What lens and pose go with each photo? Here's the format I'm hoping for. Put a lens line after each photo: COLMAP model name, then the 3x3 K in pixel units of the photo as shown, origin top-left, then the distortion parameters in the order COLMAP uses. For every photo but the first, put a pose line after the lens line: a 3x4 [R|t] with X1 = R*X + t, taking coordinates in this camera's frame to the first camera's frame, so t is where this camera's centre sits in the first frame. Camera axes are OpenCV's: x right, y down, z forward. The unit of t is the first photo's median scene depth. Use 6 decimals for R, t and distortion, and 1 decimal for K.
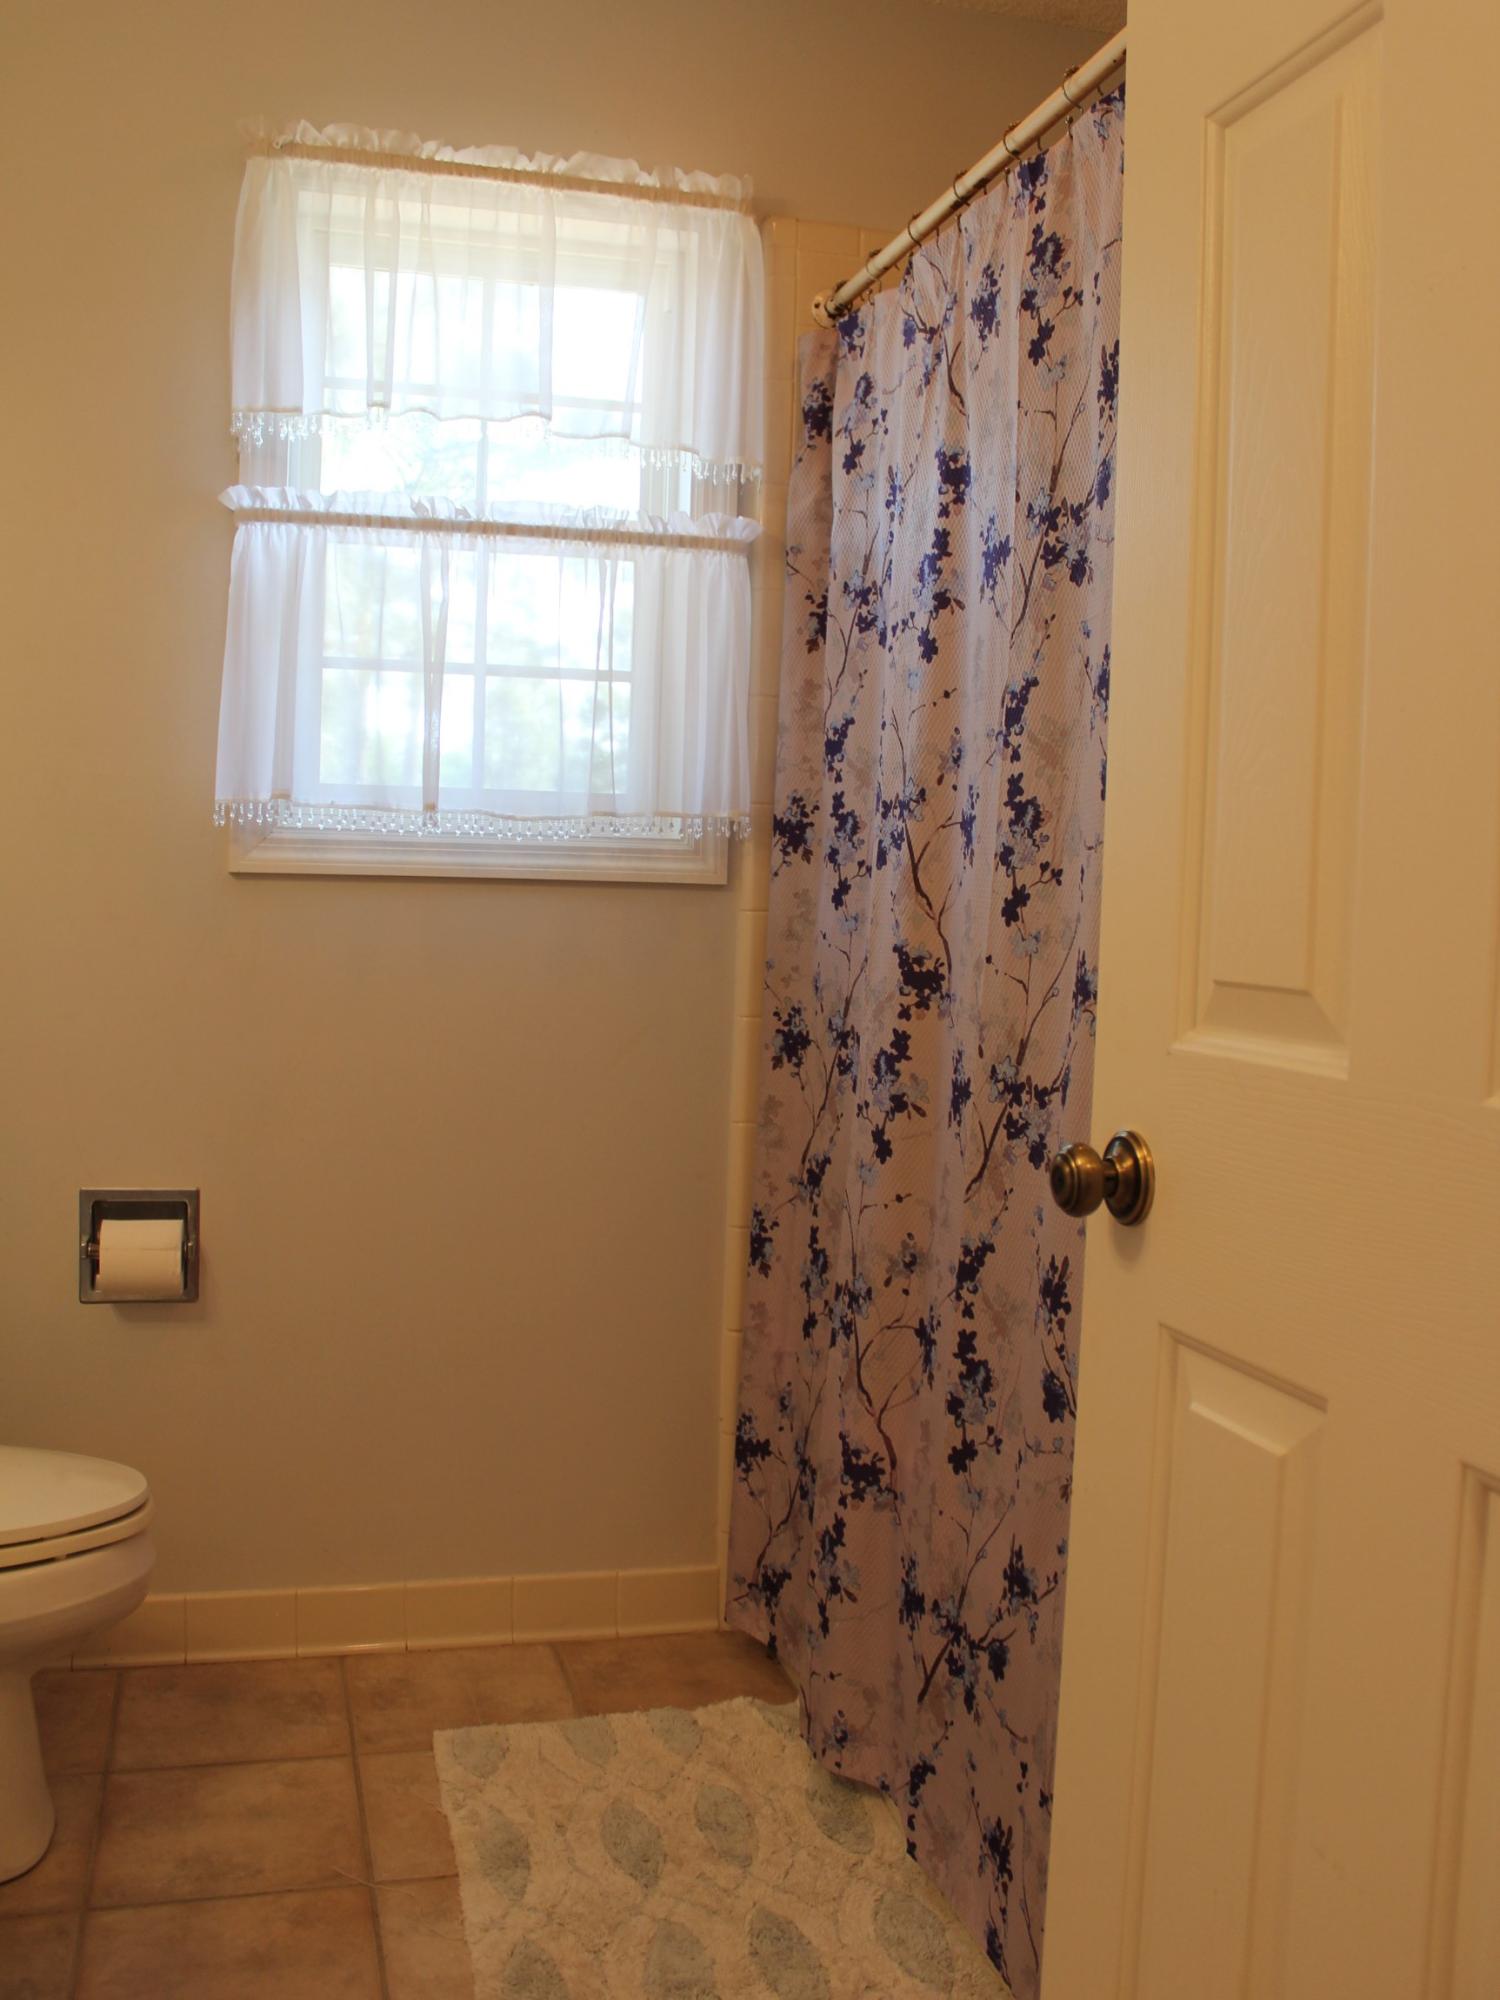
lens RADIAL K [[1869.7, 0, 748.4], [0, 1869.7, 976.7], [0, 0, 1]] dist [-0.165973, 0.144076]
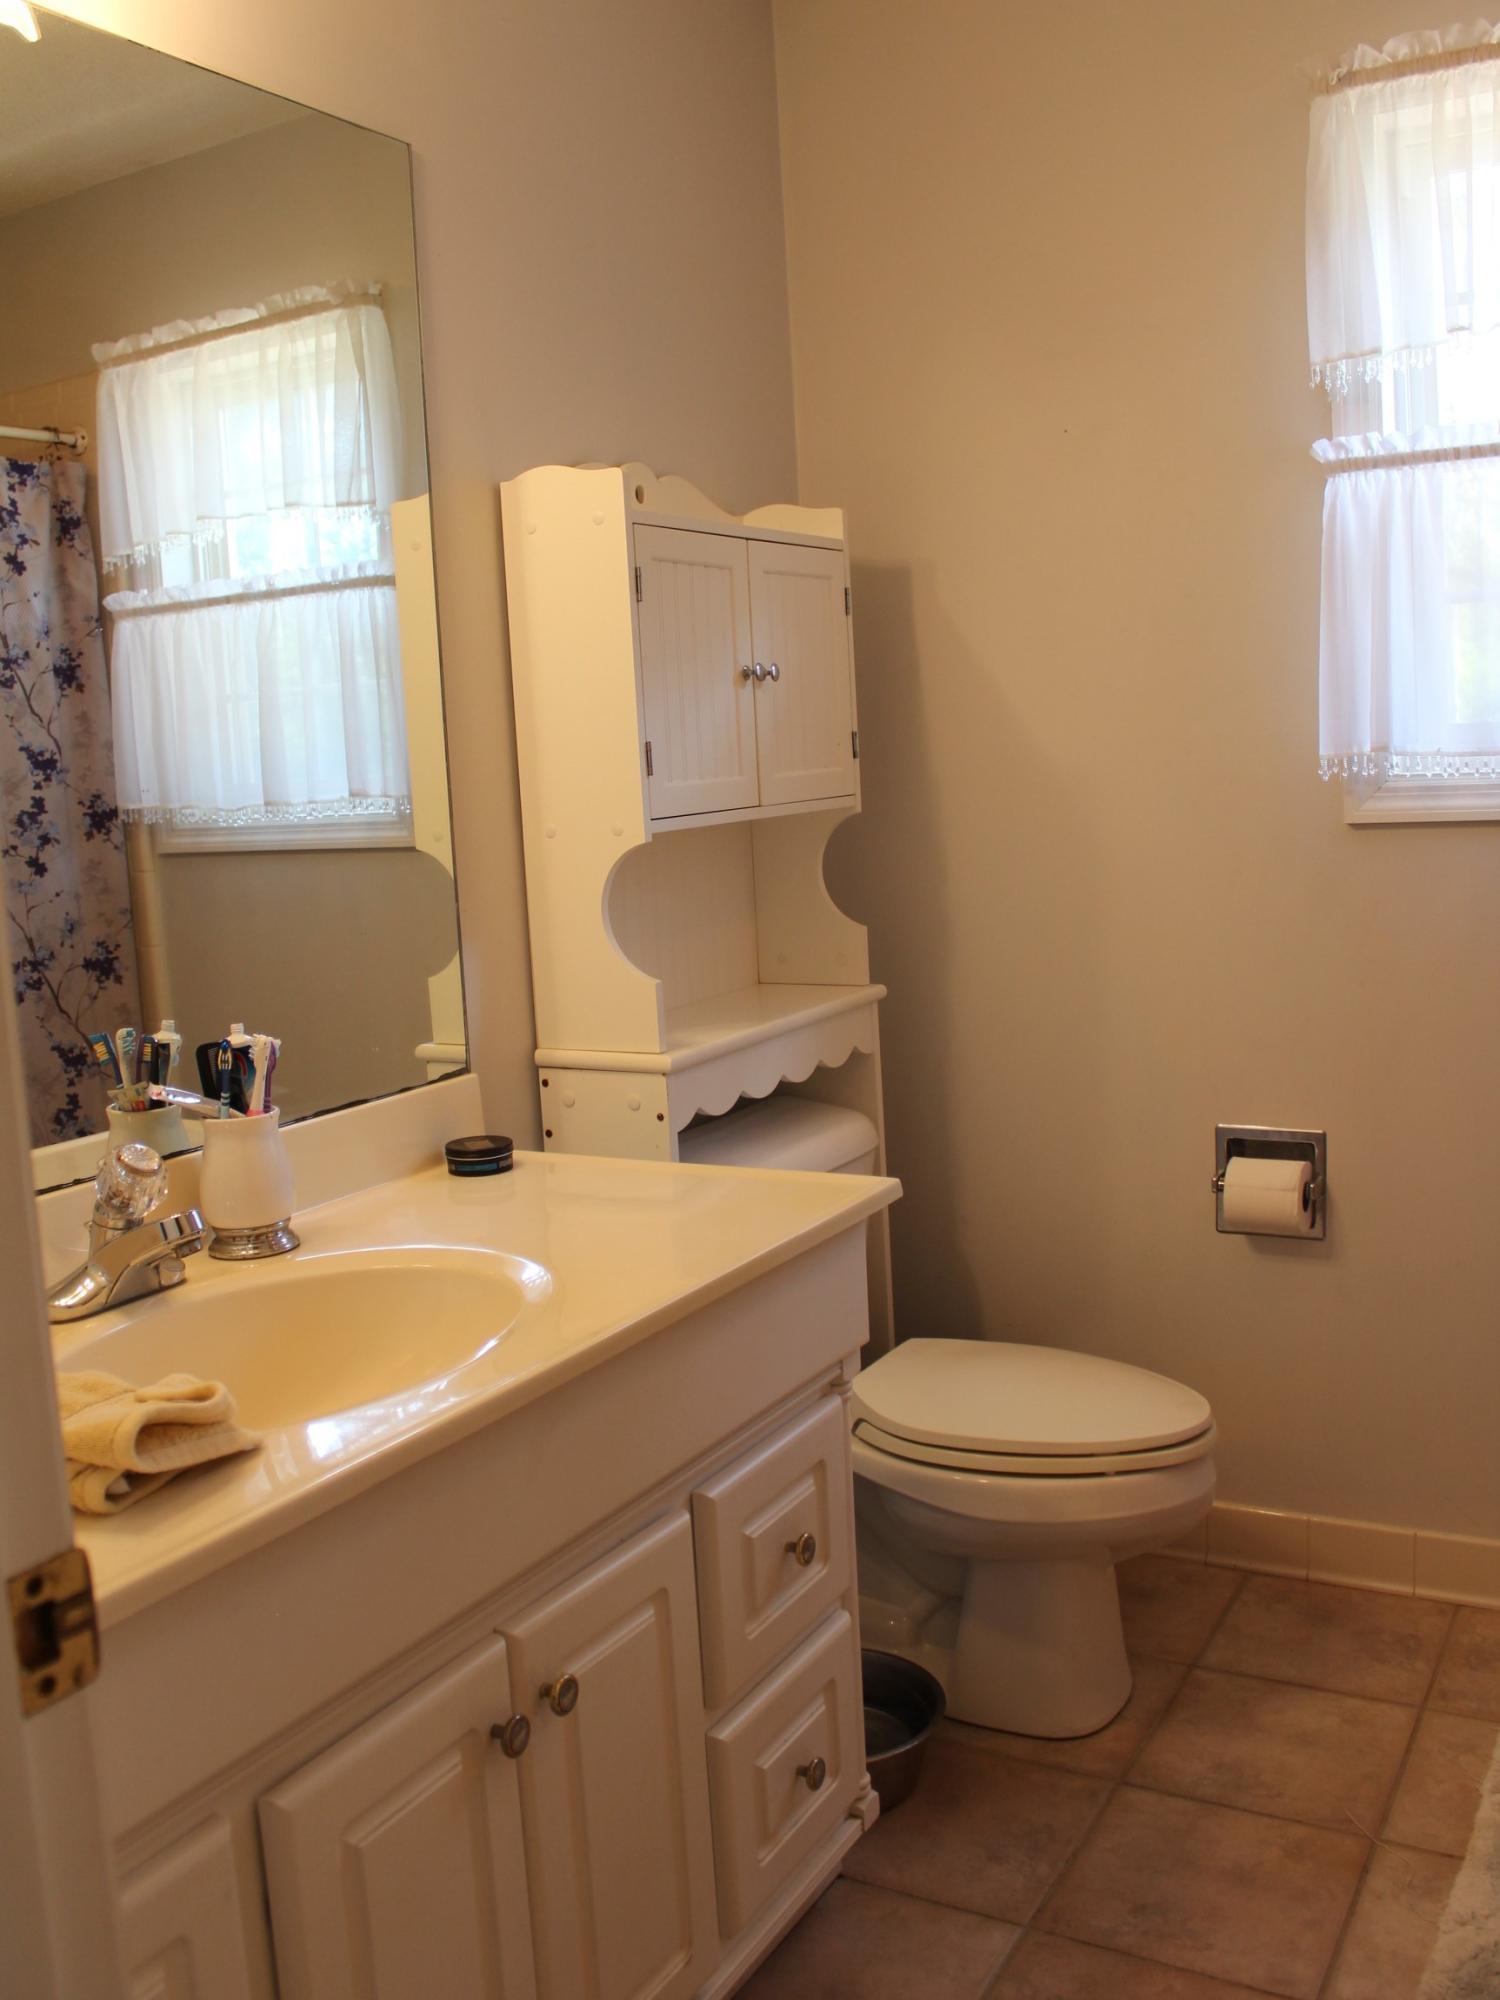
lens RADIAL K [[1869.7, 0, 748.4], [0, 1869.7, 976.7], [0, 0, 1]] dist [-0.165973, 0.144076]
pose [[0.701688, 0.021703, -0.712153, 0.213548], [0.038467, 0.996924, 0.068283, -0.056112], [0.711445, -0.075308, 0.698695, 0.061836]]
